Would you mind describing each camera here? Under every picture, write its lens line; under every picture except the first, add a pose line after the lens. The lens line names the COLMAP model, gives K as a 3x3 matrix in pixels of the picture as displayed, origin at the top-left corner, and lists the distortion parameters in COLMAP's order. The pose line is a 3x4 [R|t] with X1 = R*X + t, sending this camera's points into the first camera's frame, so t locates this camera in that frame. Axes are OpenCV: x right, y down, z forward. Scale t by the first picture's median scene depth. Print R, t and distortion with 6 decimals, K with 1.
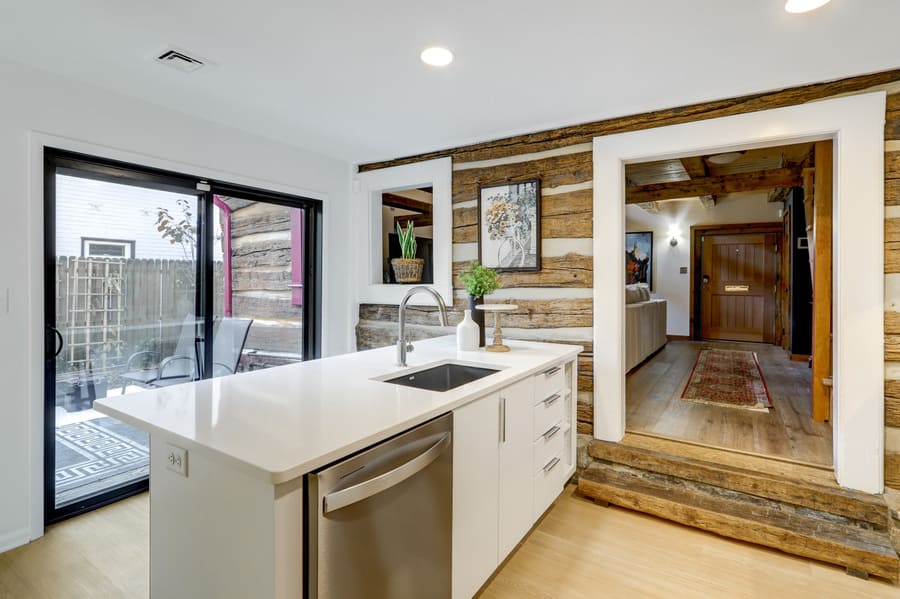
lens RADIAL K [[442.6, 0, 448.2], [0, 442.6, 280.1], [0, 0, 1]] dist [-0.011737, 0.004703]
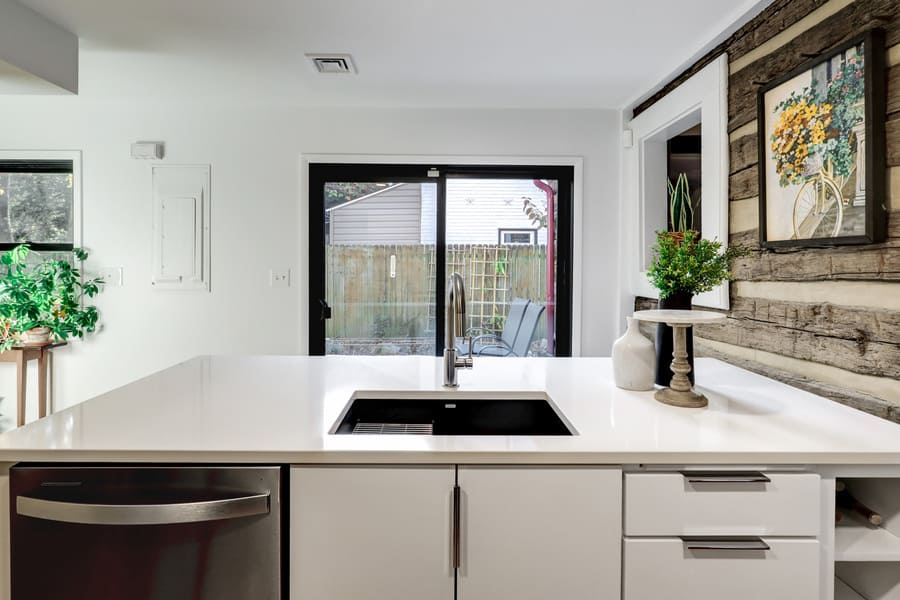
lens RADIAL K [[461.0, 0, 451.7], [0, 461.0, 265.5], [0, 0, 1]] dist [-0.006051, 0.005965]
pose [[0.572473, 0.003677, -0.819915, 0.362010], [-0.000680, 0.999992, 0.004009, -0.001173], [0.819923, -0.001738, 0.572471, 0.433232]]
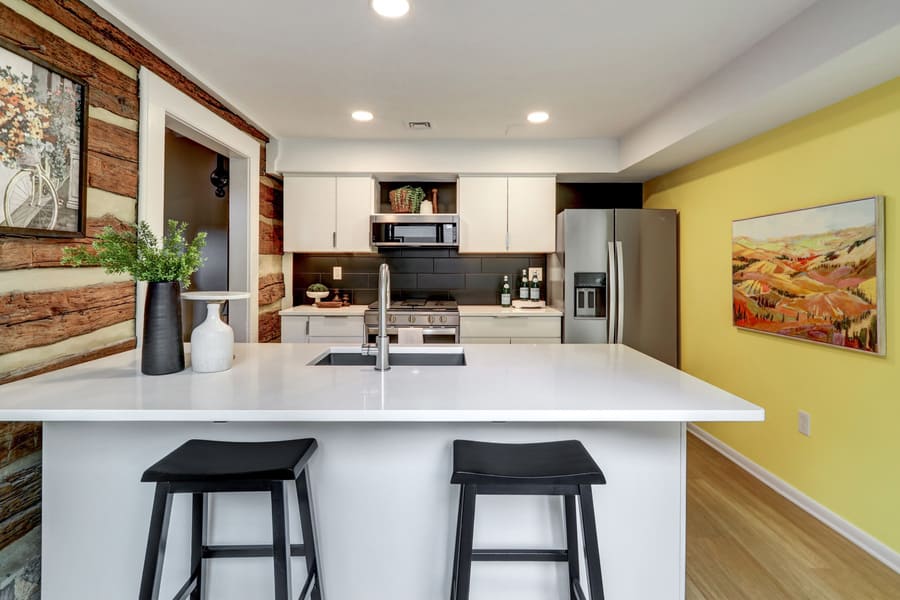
lens RADIAL K [[461.0, 0, 458.8], [0, 461.0, 260.3], [0, 0, 1]] dist [-0.006051, 0.005965]
pose [[-0.564784, -0.003033, 0.825233, -0.621677], [-0.008926, 0.999957, -0.002434, 0.004617], [-0.825191, -0.008741, -0.564787, 0.996602]]
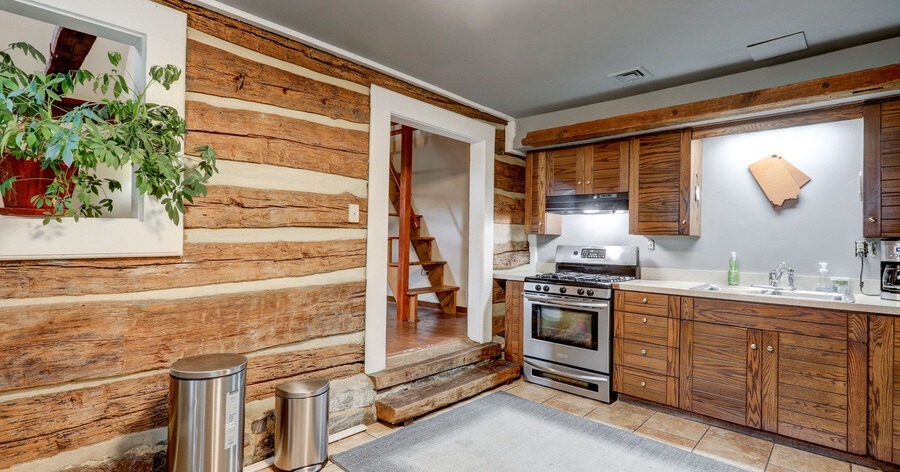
lens RADIAL K [[440.7, 0, 454.2], [0, 440.7, 229.7], [0, 0, 1]] dist [0.002778, 0.000840]
pose [[0.152424, 0.014239, 0.988213, -0.661917], [-0.019164, 0.999751, -0.011449, 0.027920], [-0.988129, -0.017192, 0.152659, 0.645534]]
